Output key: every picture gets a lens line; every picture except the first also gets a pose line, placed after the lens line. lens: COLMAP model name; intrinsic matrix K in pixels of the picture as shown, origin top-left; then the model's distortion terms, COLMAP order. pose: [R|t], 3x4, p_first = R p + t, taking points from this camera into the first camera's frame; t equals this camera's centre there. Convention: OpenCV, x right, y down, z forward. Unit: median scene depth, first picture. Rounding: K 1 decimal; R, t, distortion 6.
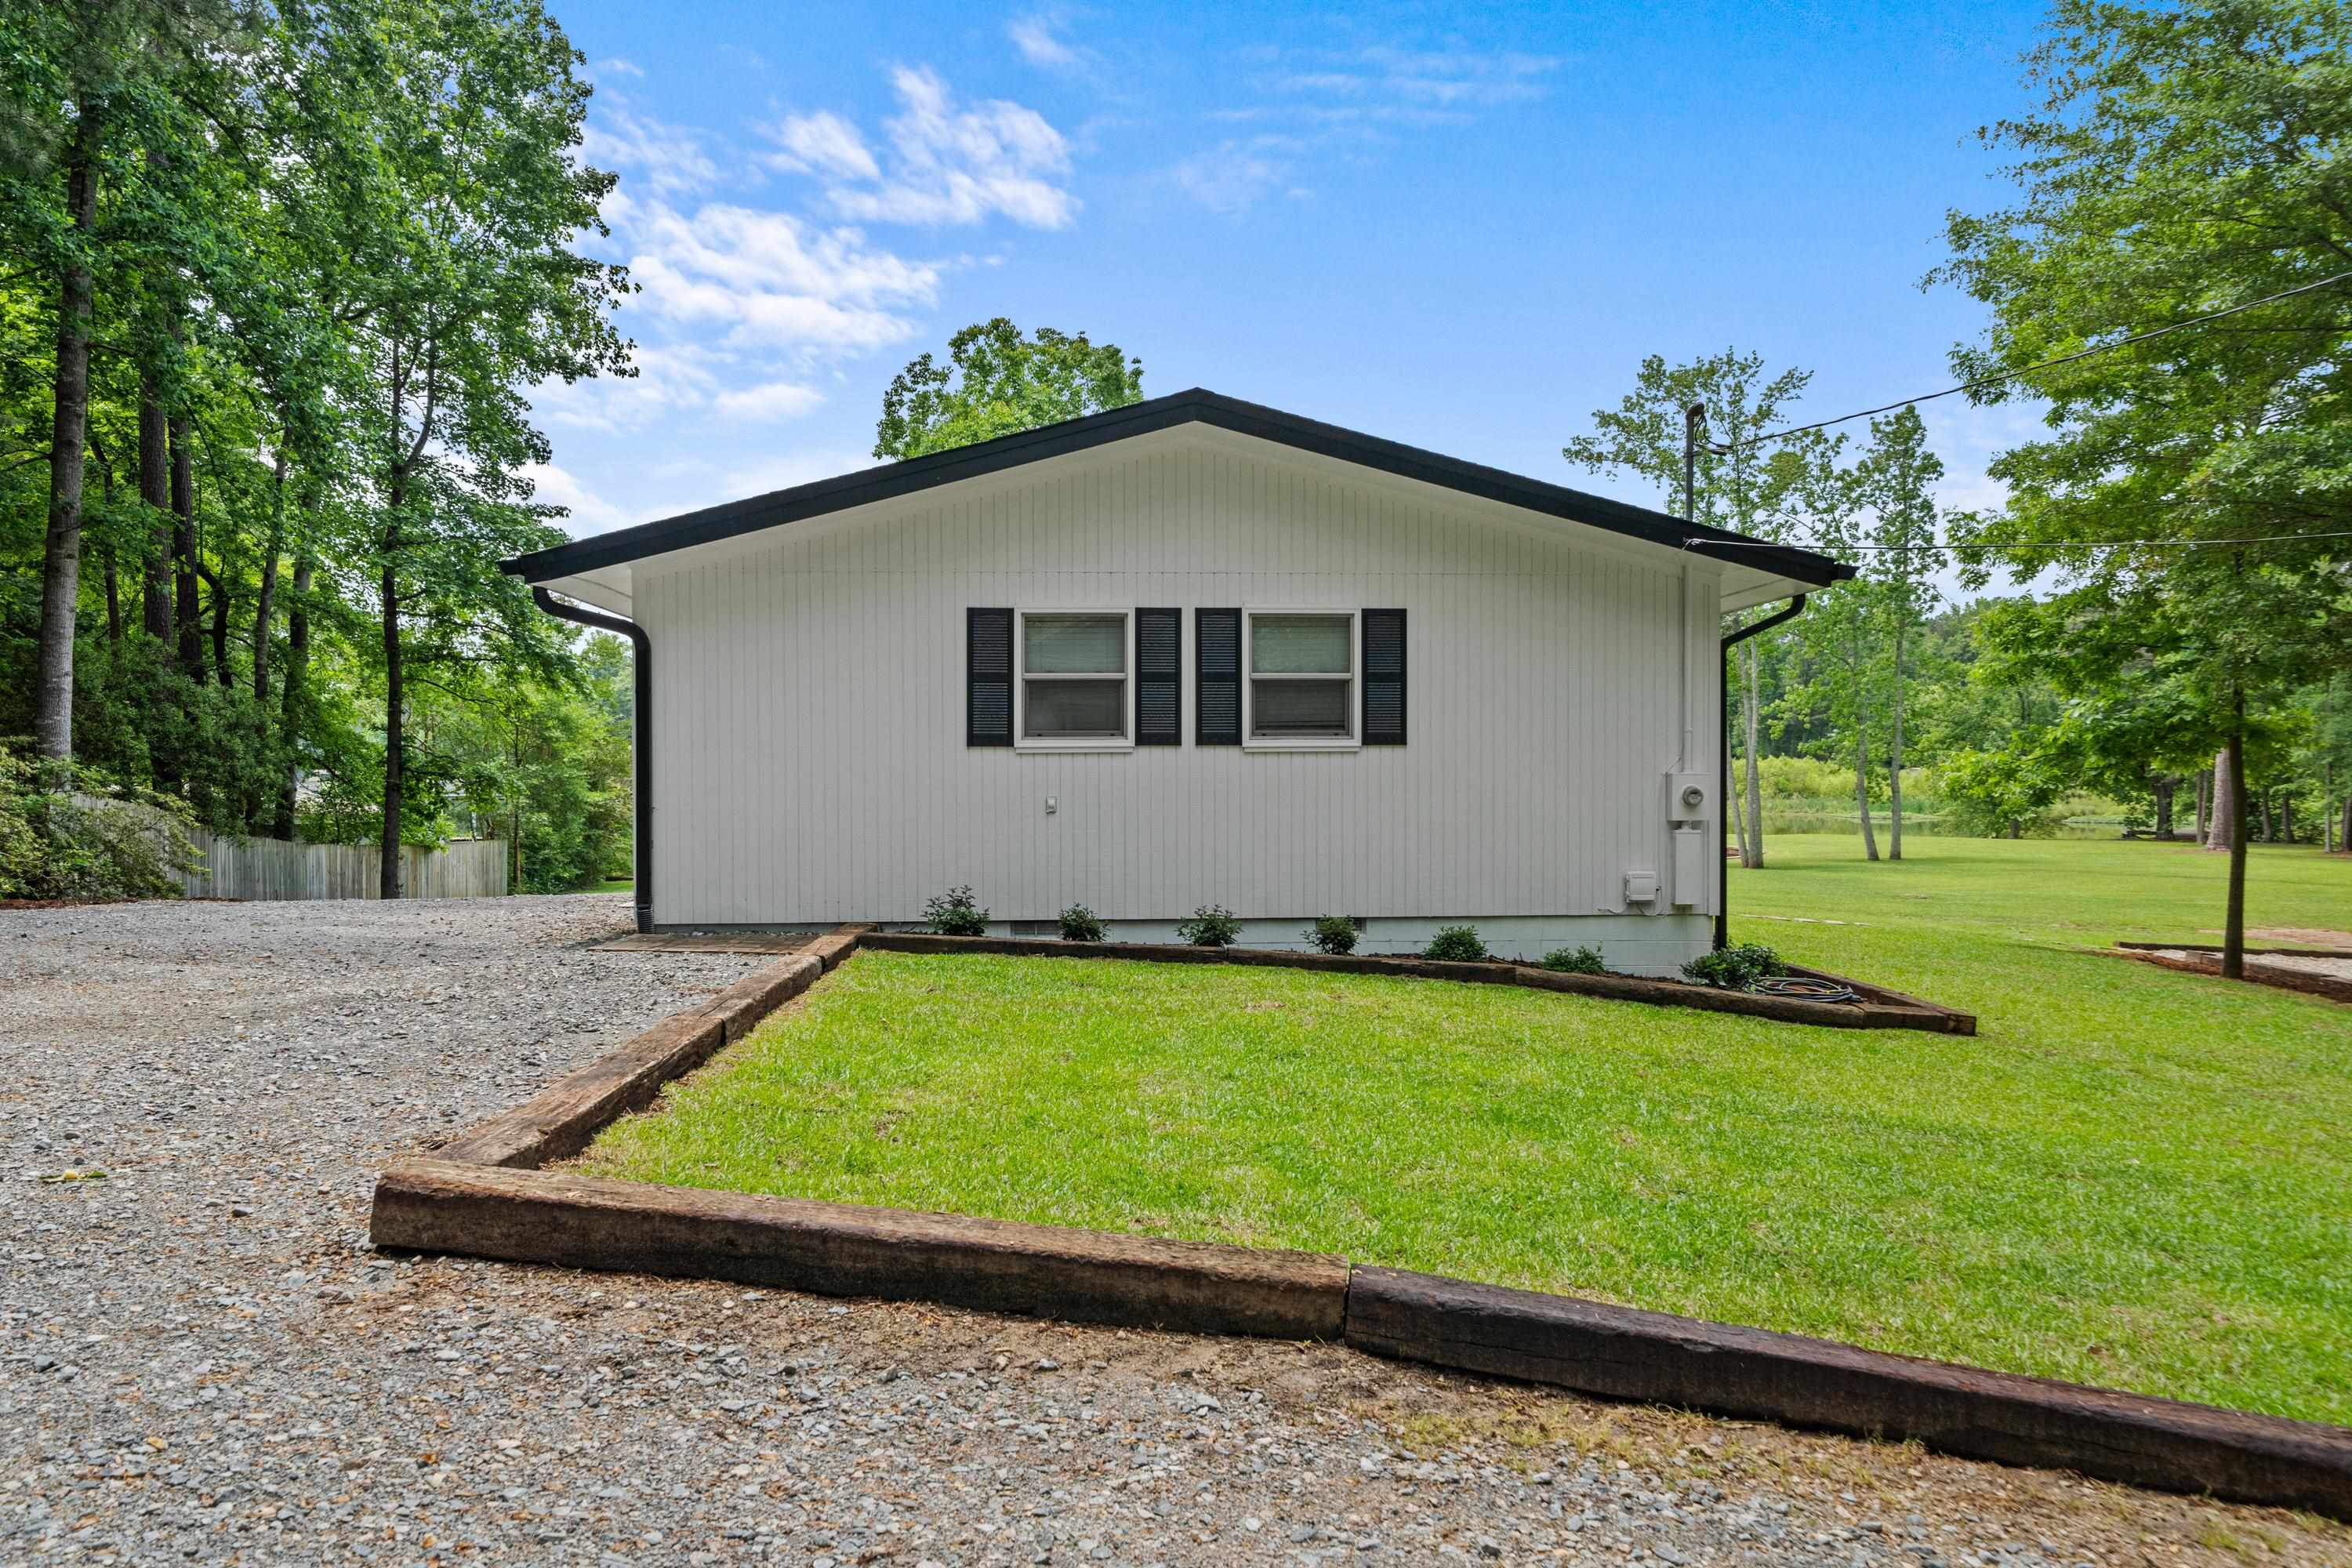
lens RADIAL K [[1550.7, 0, 1168.6], [0, 1550.7, 879.8], [0, 0, 1]] dist [-0.002902, 0.001297]
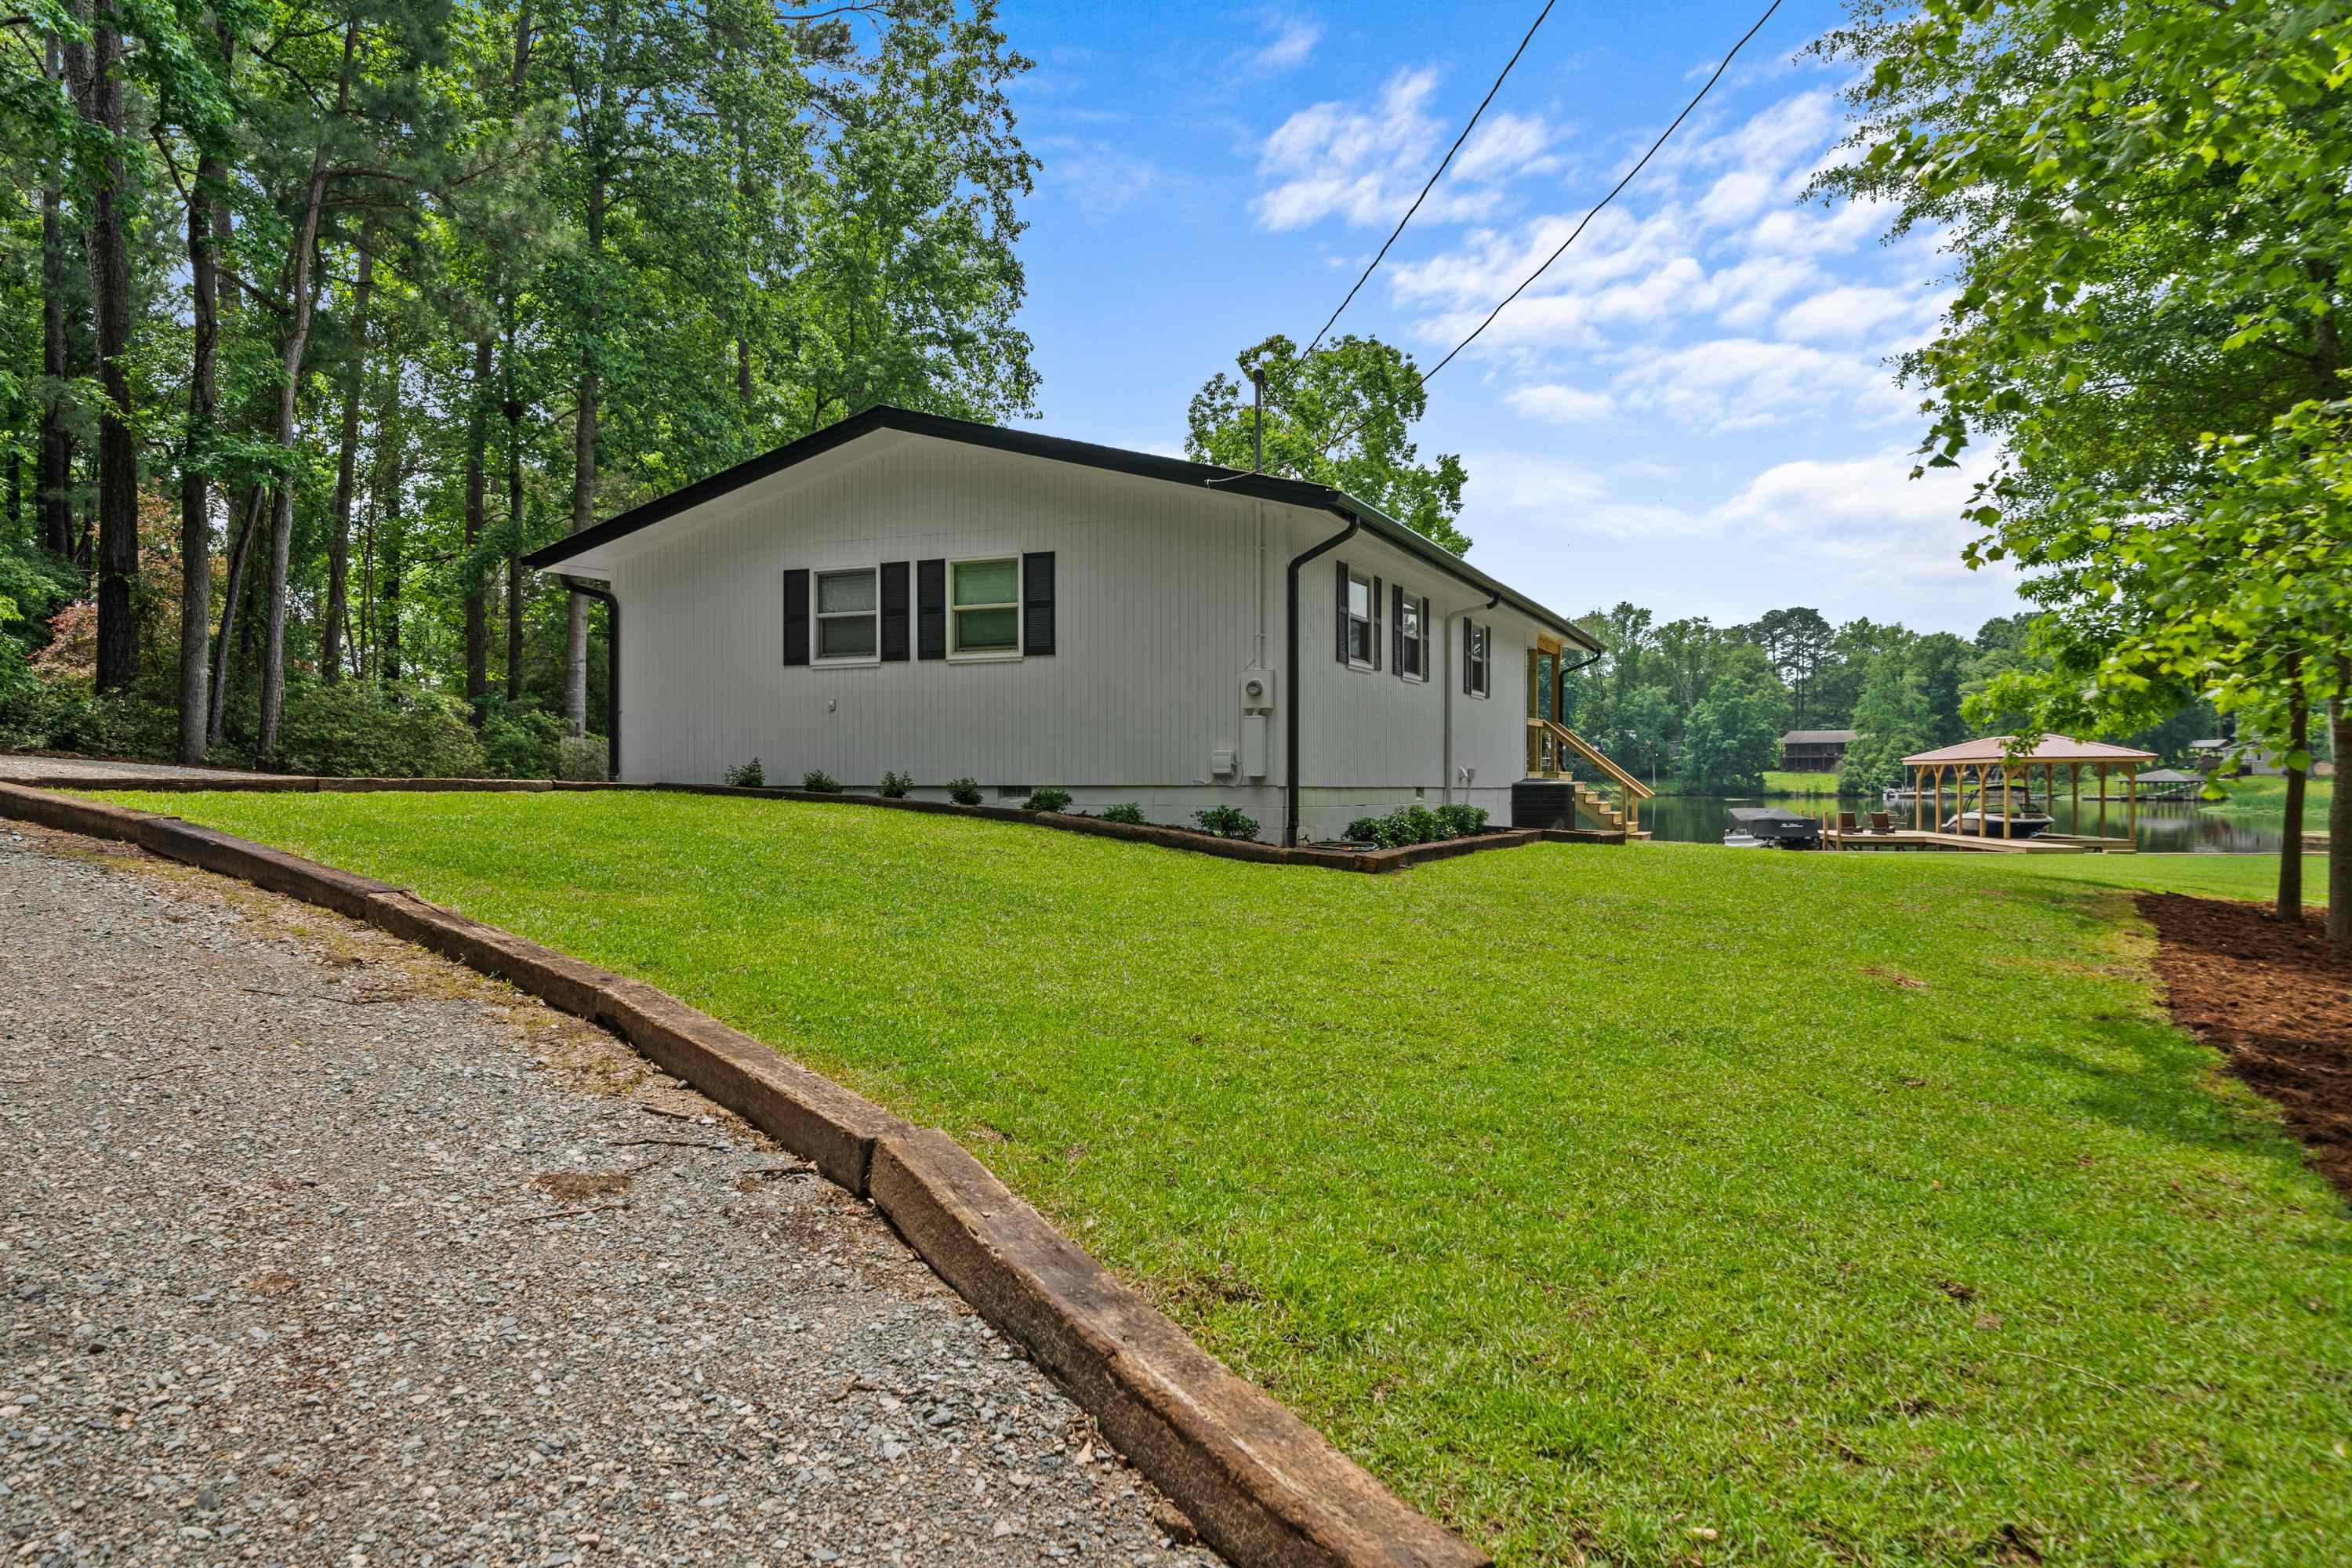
lens RADIAL K [[1550.7, 0, 1168.6], [0, 1550.7, 879.8], [0, 0, 1]] dist [-0.002902, 0.001297]
pose [[0.890226, 0.030986, -0.454464, 0.853644], [-0.033417, 0.999438, 0.002683, 0.098717], [0.454291, 0.012799, 0.890761, -0.132111]]
